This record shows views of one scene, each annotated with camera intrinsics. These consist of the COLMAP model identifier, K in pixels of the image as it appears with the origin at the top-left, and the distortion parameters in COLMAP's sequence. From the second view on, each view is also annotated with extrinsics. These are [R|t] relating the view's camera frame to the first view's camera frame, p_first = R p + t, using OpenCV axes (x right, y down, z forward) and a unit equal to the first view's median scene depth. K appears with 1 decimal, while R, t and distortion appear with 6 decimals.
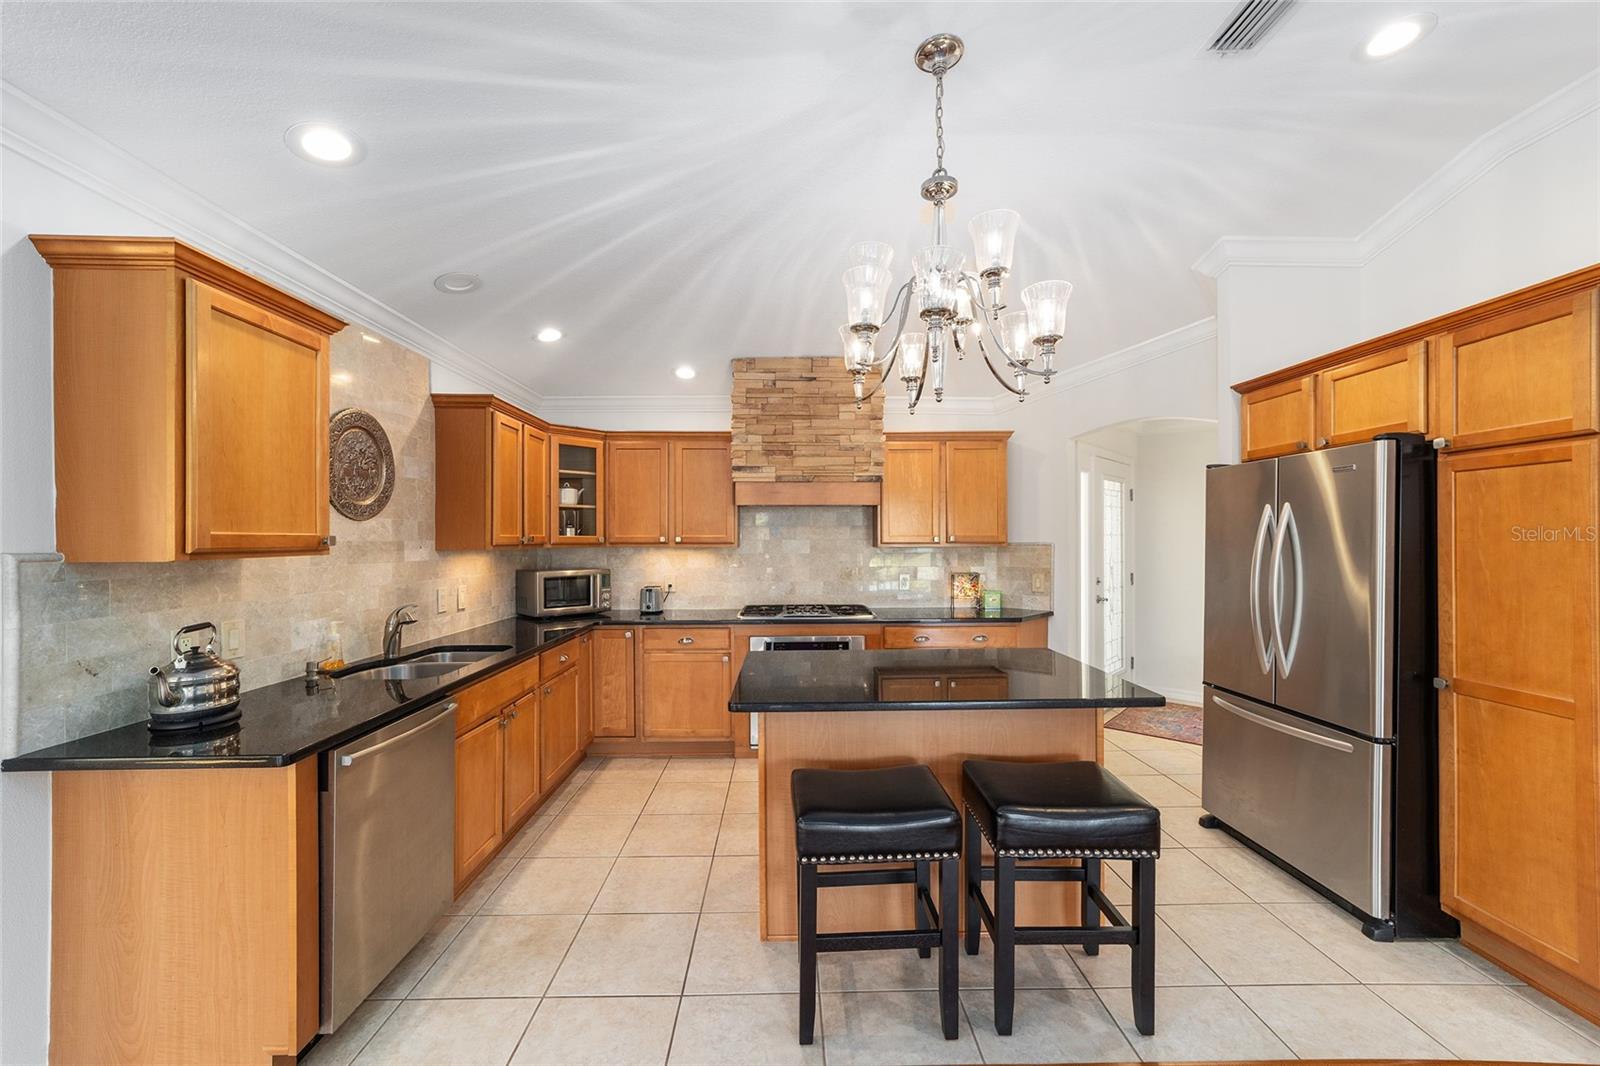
lens RADIAL K [[608.2, 0, 778.8], [0, 608.2, 542.1], [0, 0, 1]] dist [-0.004022, 0.002980]
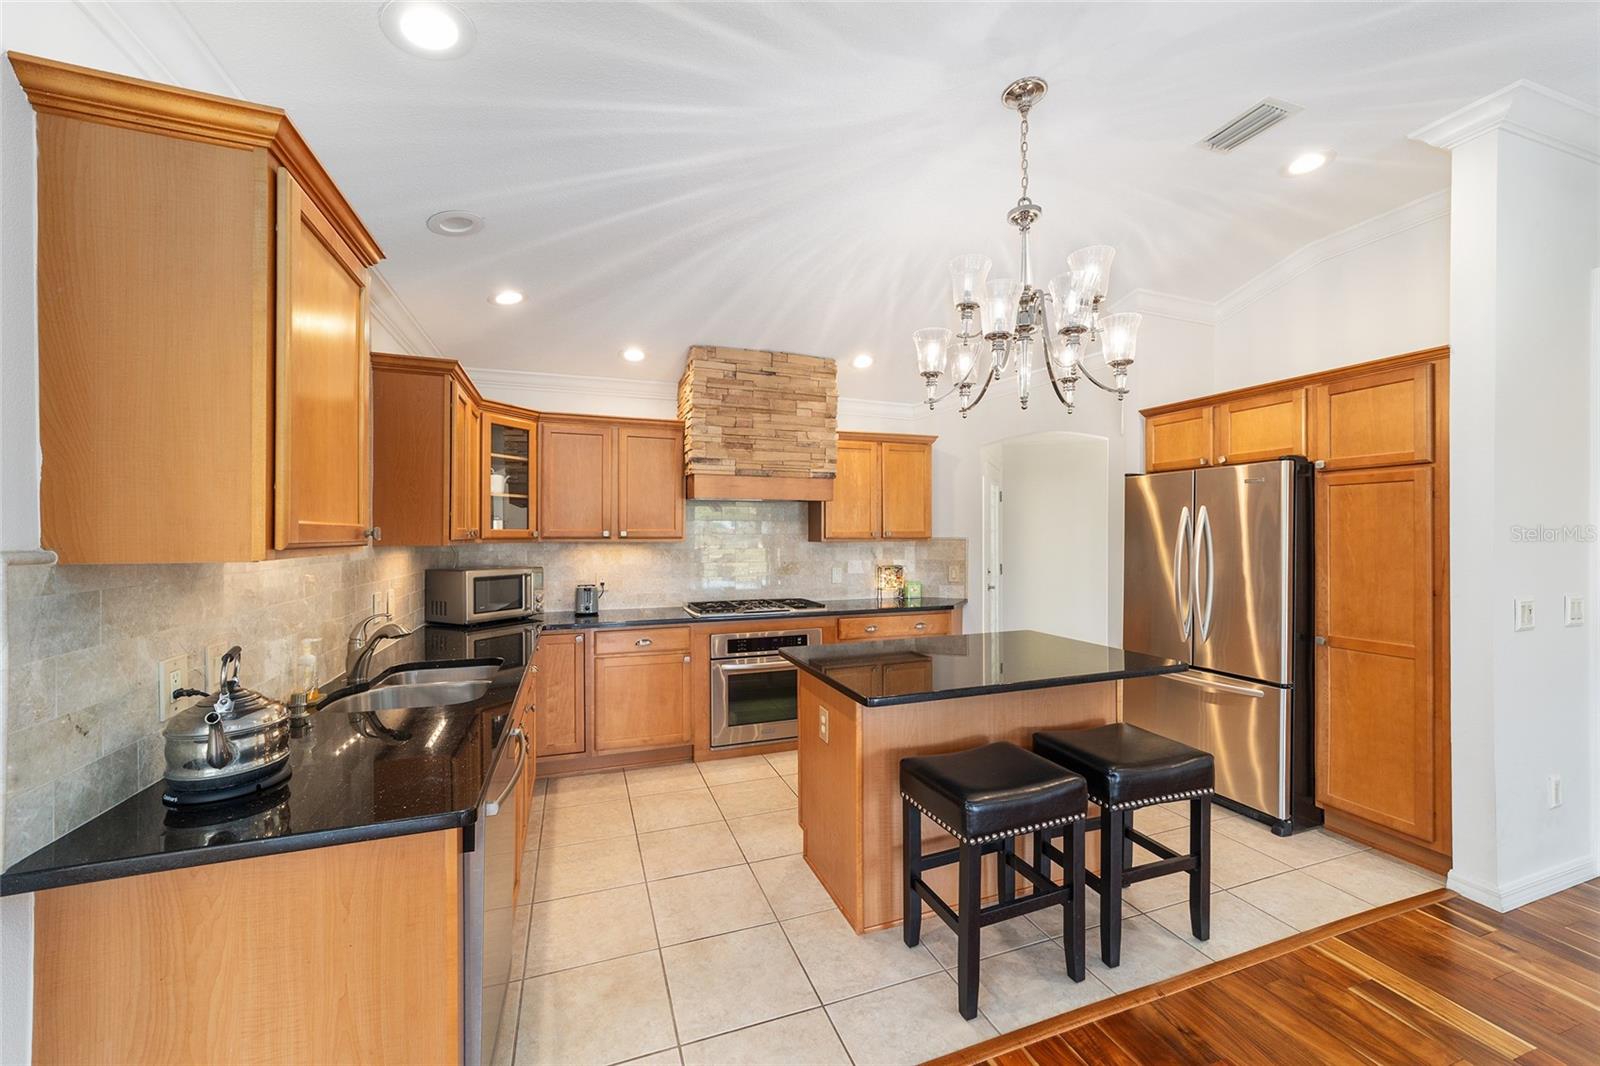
lens RADIAL K [[608.2, 0, 780.7], [0, 608.2, 536.5], [0, 0, 1]] dist [-0.004022, 0.002980]
pose [[0.946379, 0.001292, 0.323056, -0.374004], [-0.000712, 0.999998, -0.001913, 0.001793], [-0.323058, 0.001580, 0.946378, 0.074351]]
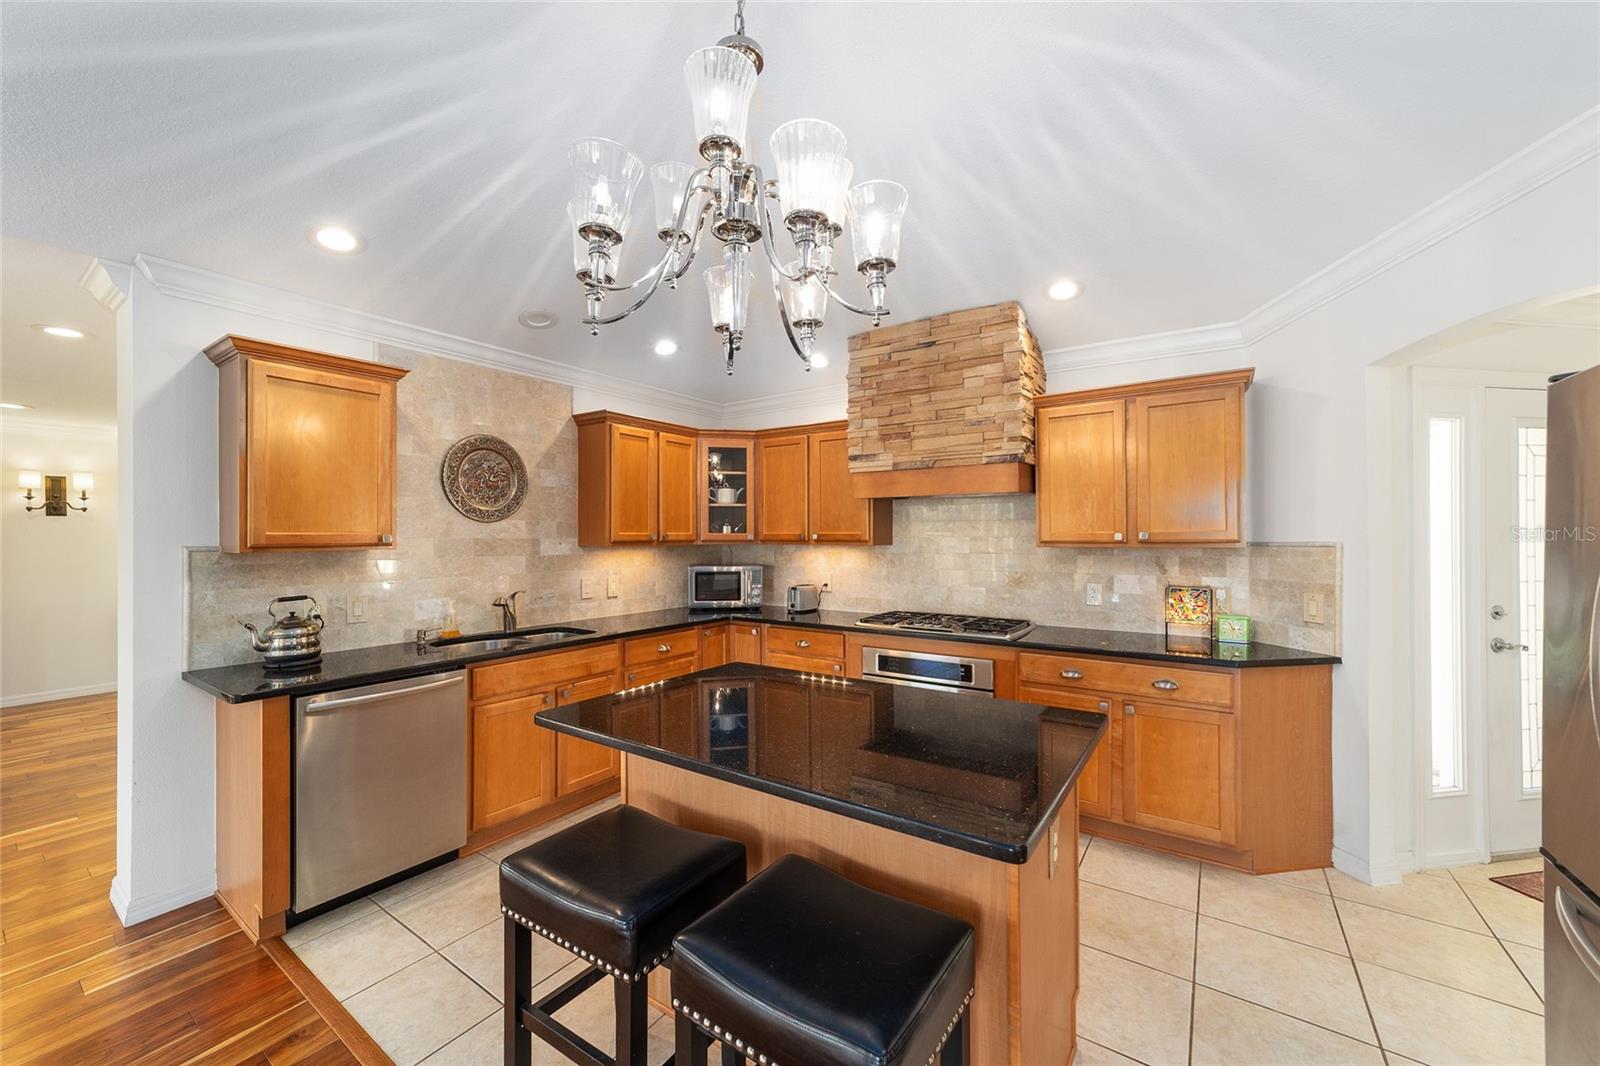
lens RADIAL K [[608.2, 0, 794.6], [0, 608.2, 534.0], [0, 0, 1]] dist [-0.004022, 0.002980]
pose [[0.824895, -0.002190, -0.565282, 0.544804], [-0.002098, 0.999974, -0.006935, -0.003449], [0.565283, 0.006906, 0.824868, 0.311149]]
